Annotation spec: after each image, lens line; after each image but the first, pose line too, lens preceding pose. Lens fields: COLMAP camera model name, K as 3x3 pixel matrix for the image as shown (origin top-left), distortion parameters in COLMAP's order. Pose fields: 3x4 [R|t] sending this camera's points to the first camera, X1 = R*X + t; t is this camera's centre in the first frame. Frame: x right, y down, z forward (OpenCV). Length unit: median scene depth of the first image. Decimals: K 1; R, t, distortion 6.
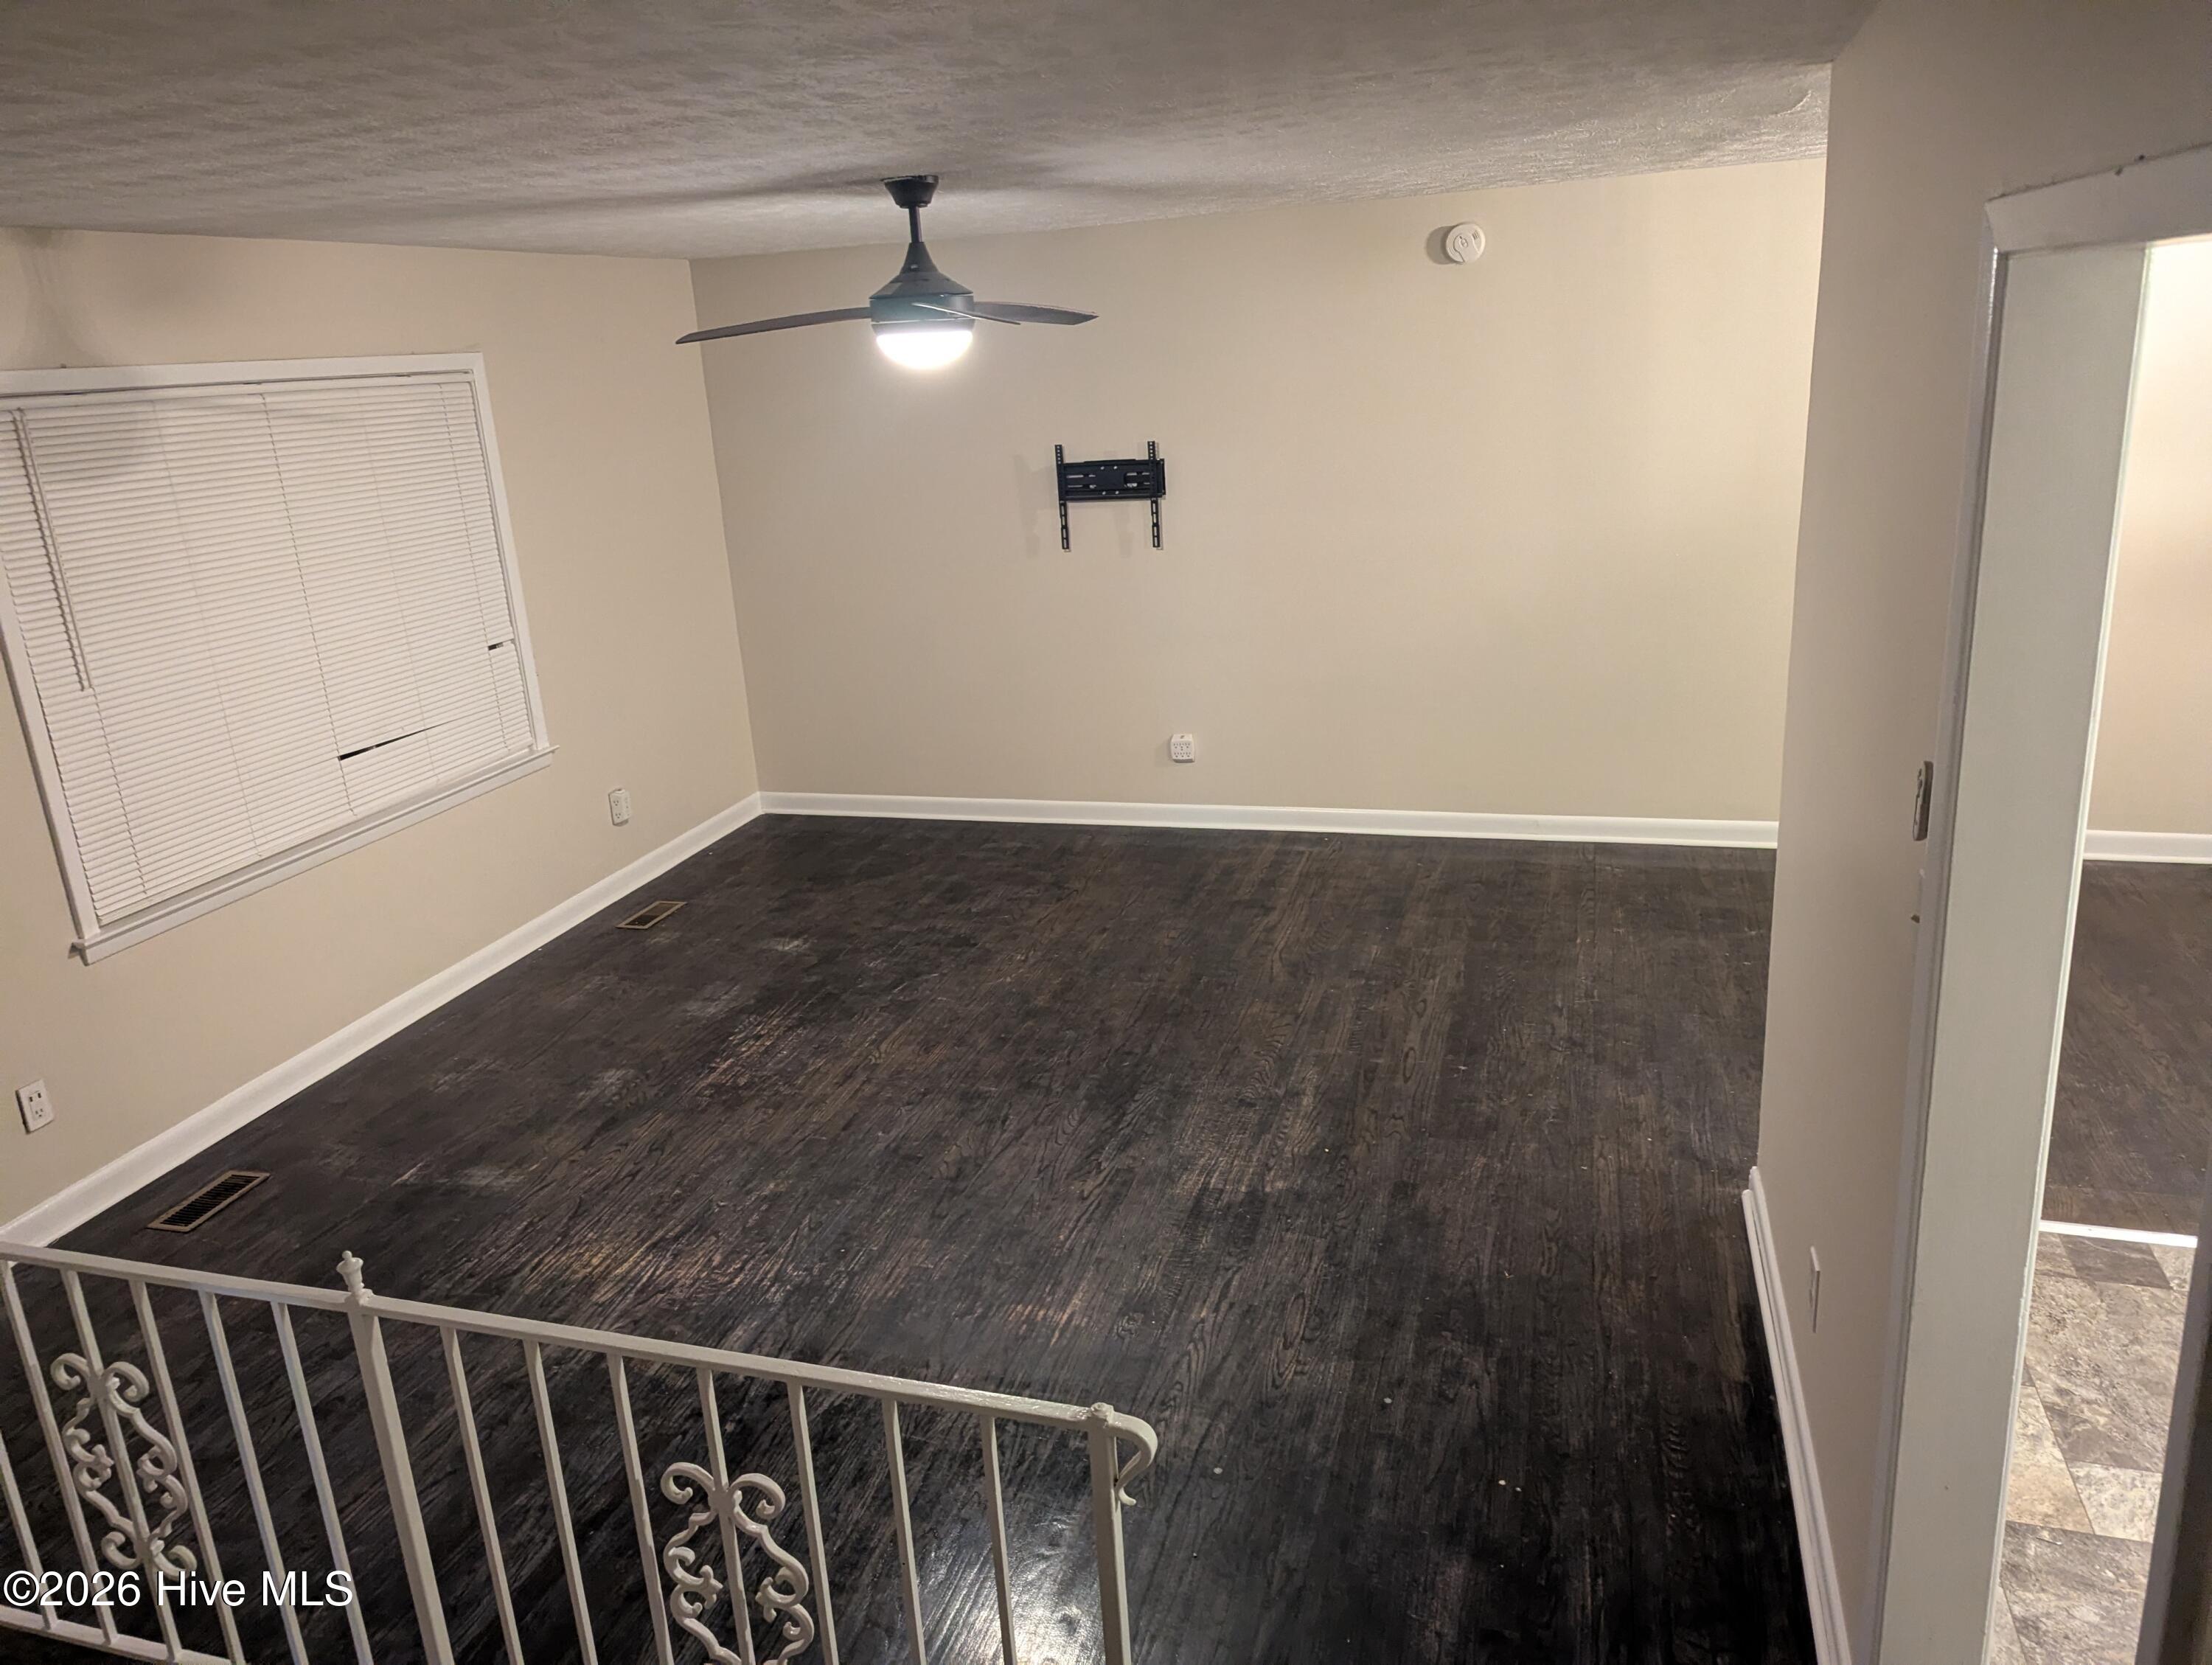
lens RADIAL K [[1548.9, 0, 1080.8], [0, 1548.9, 820.9], [0, 0, 1]] dist [0.068992, -0.065570]
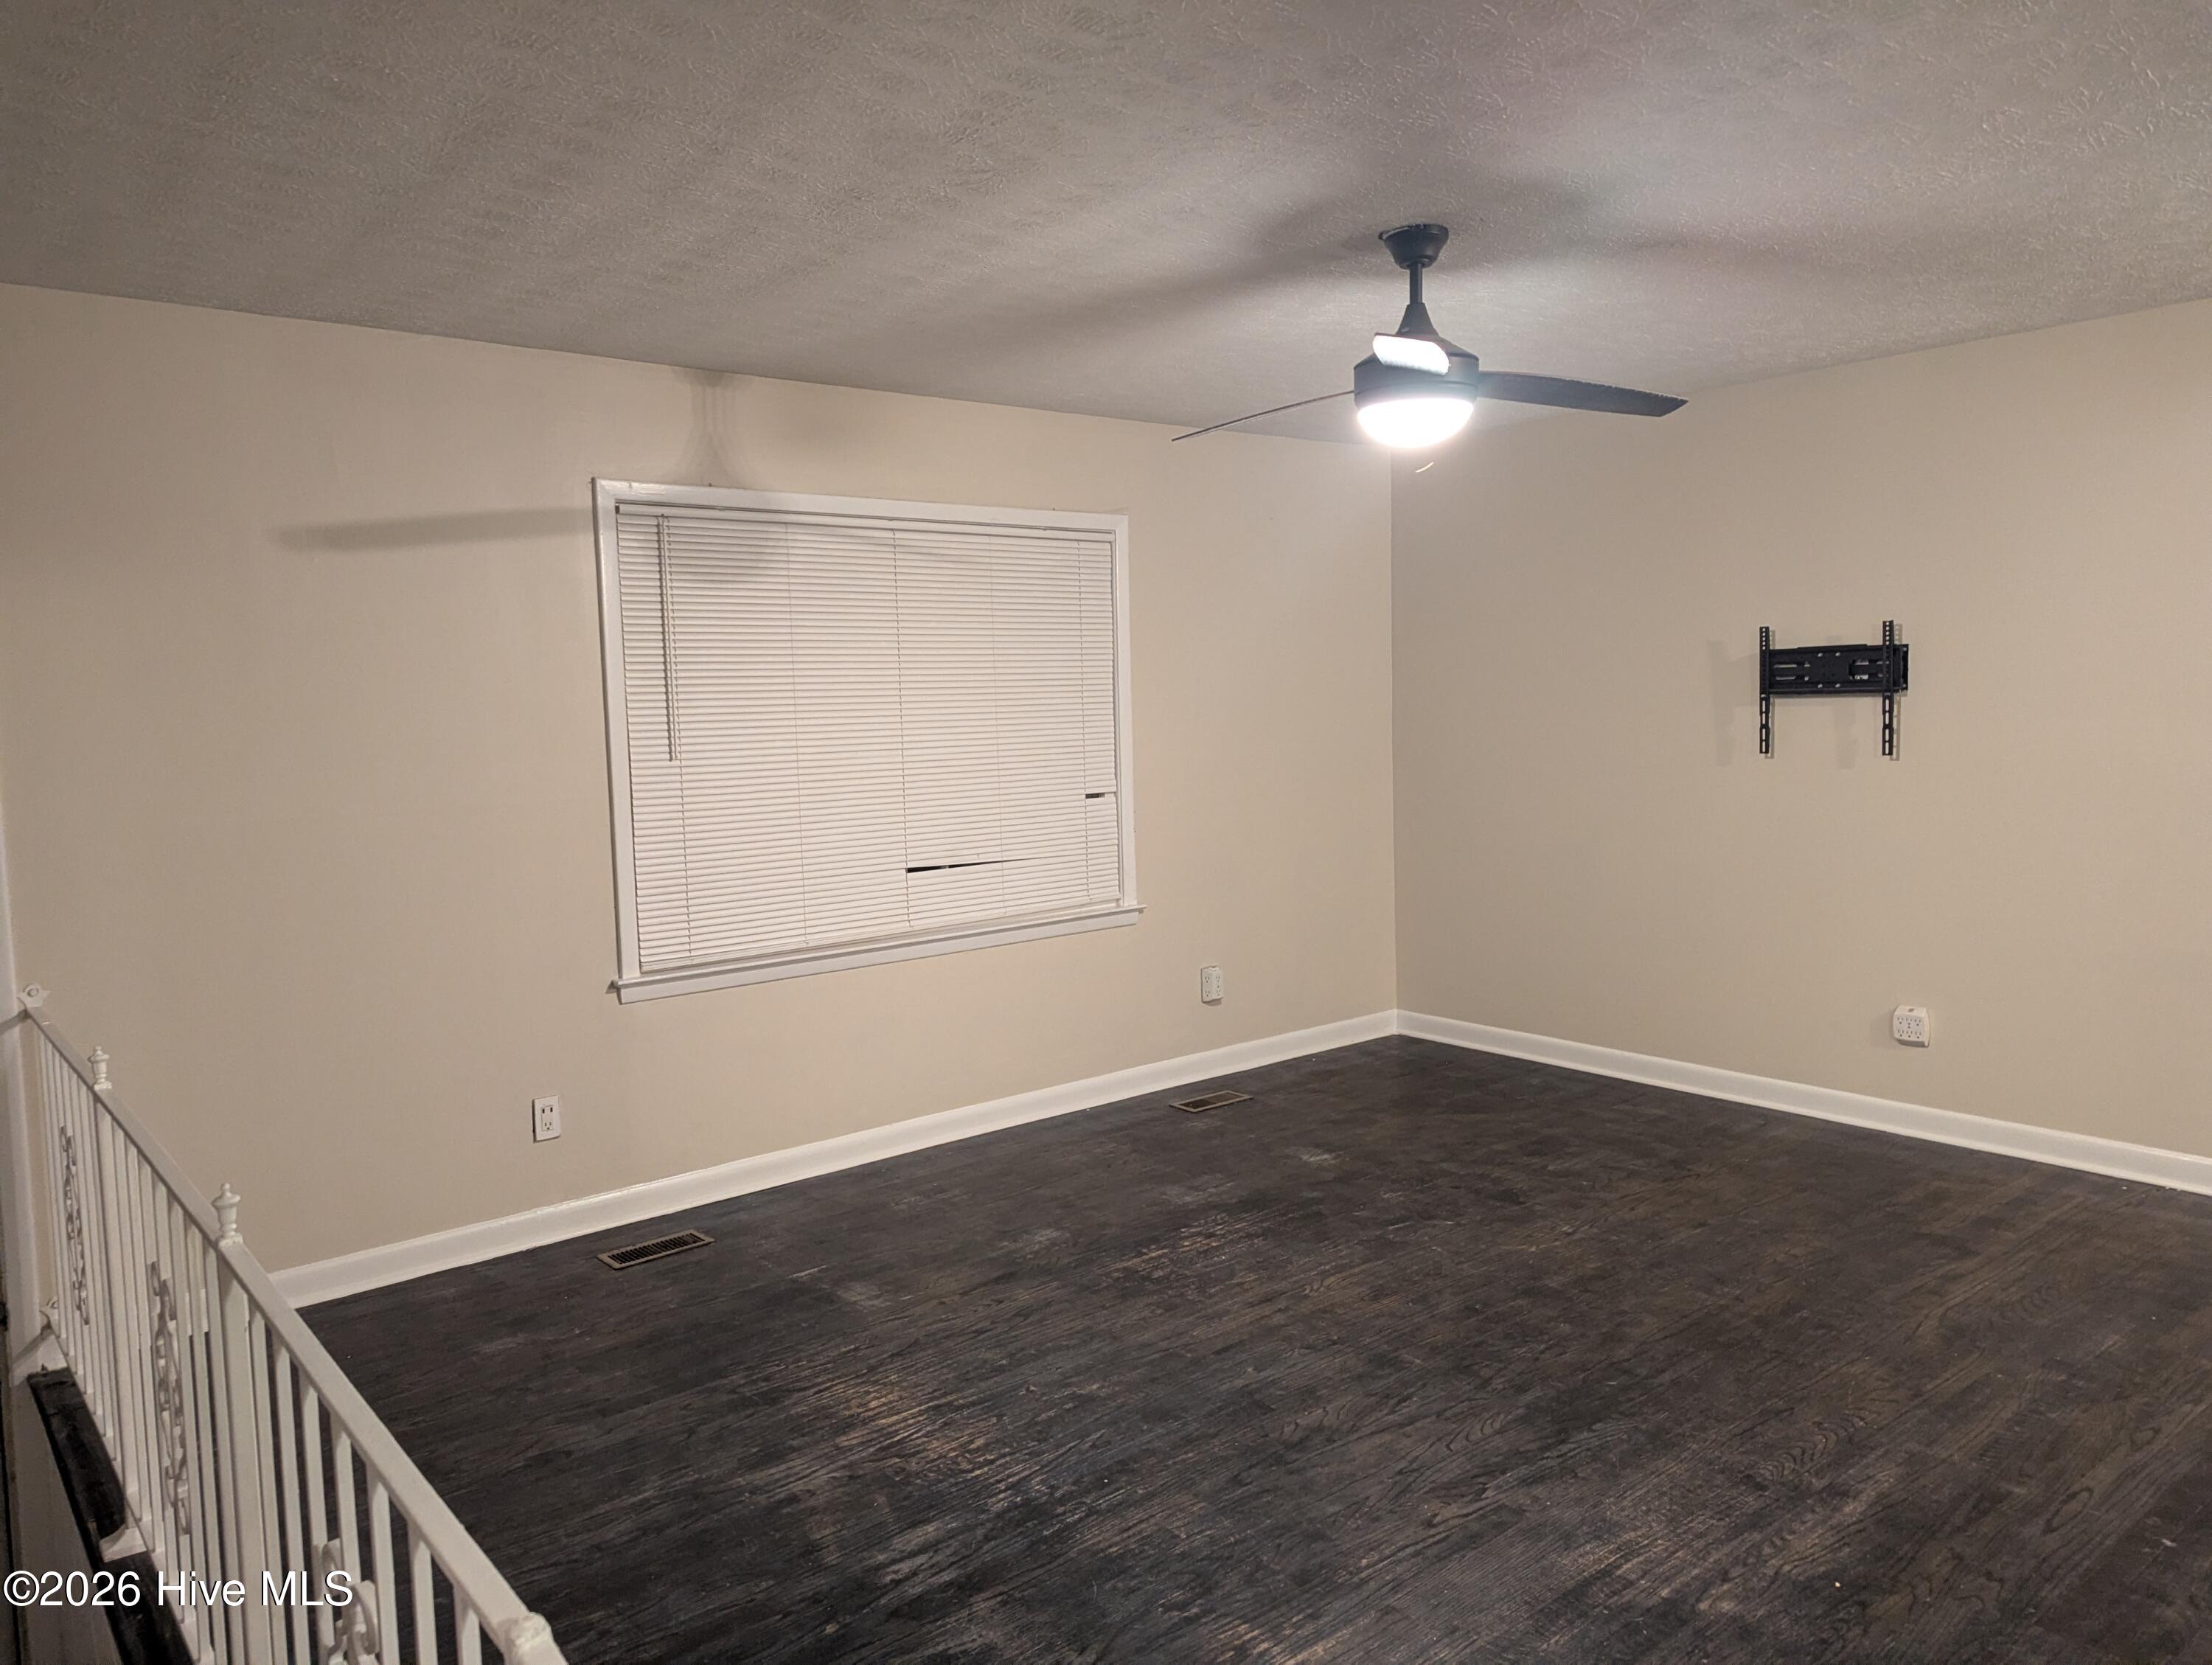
lens RADIAL K [[1548.9, 0, 1071.2], [0, 1548.9, 815.0], [0, 0, 1]] dist [0.068992, -0.065570]
pose [[0.831990, 0.085075, -0.548228, 0.188267], [-0.187637, 0.973089, -0.133752, 0.042967], [0.522096, 0.214149, 0.825564, 0.202330]]
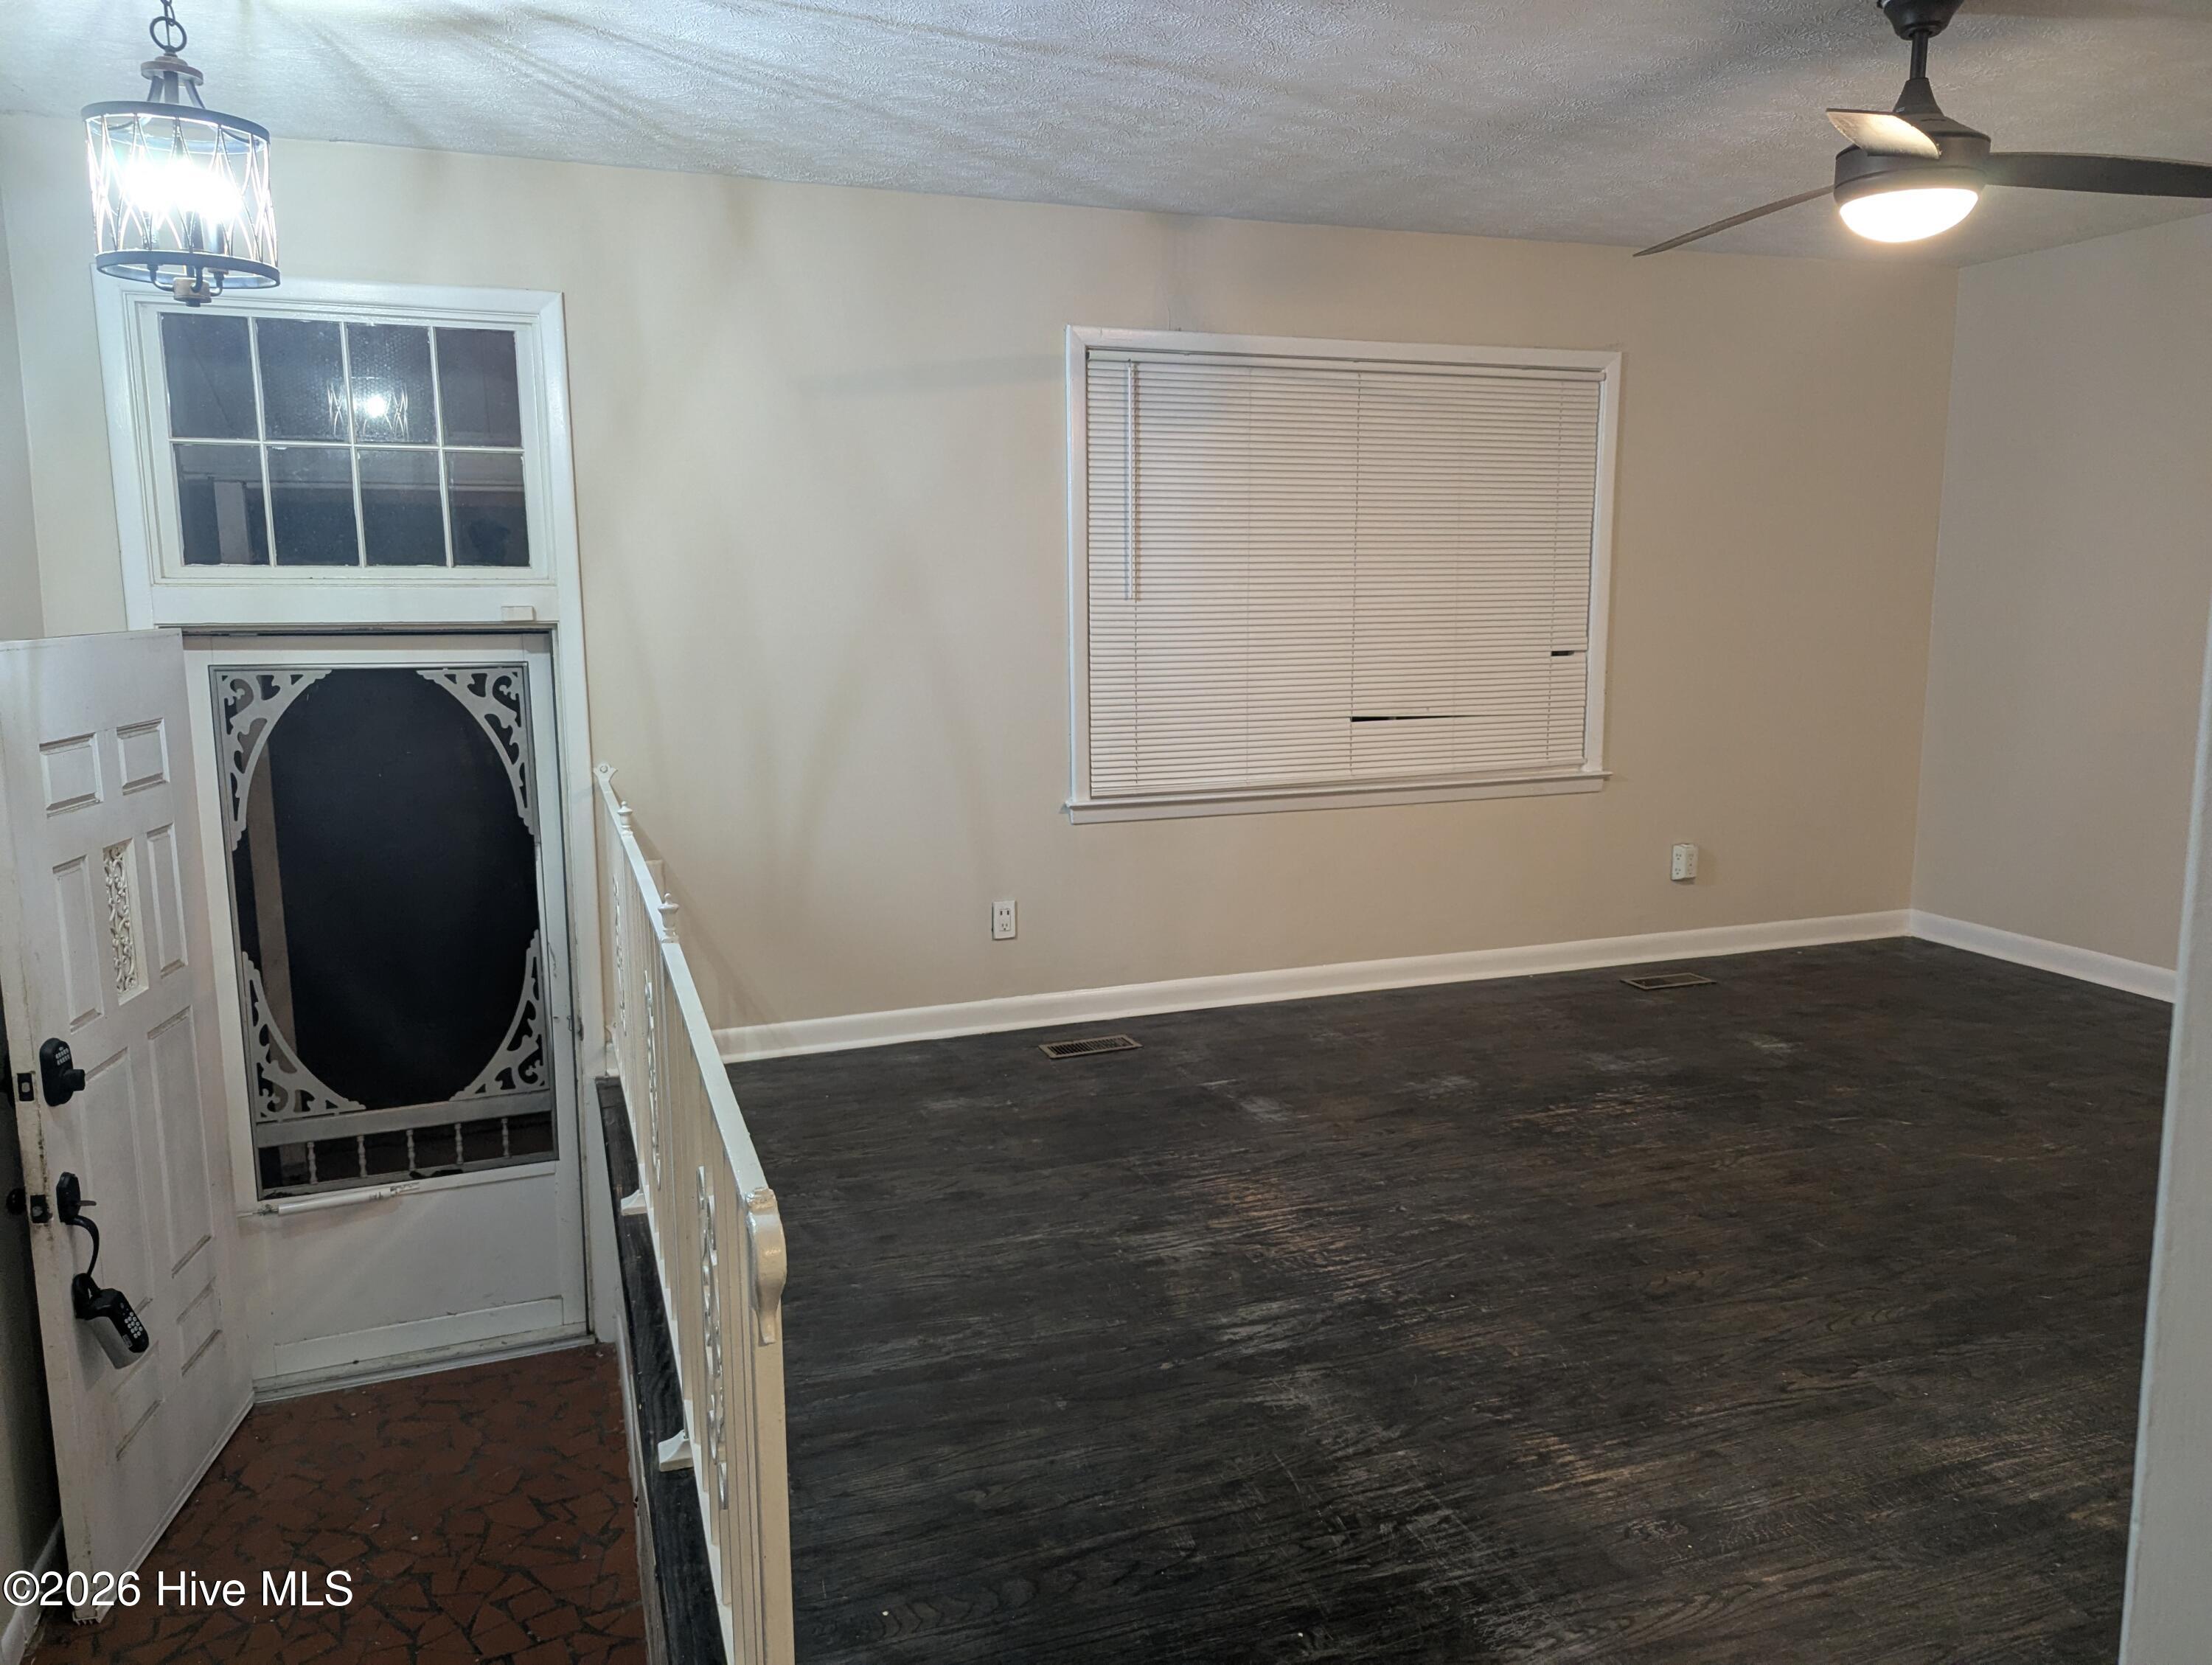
lens RADIAL K [[1548.9, 0, 1097.3], [0, 1548.9, 834.2], [0, 0, 1]] dist [0.068992, -0.065570]
pose [[0.608517, 0.187035, -0.771184, 0.250170], [-0.264419, 0.964079, 0.025174, 0.055156], [0.748191, 0.188597, 0.636114, 0.229478]]
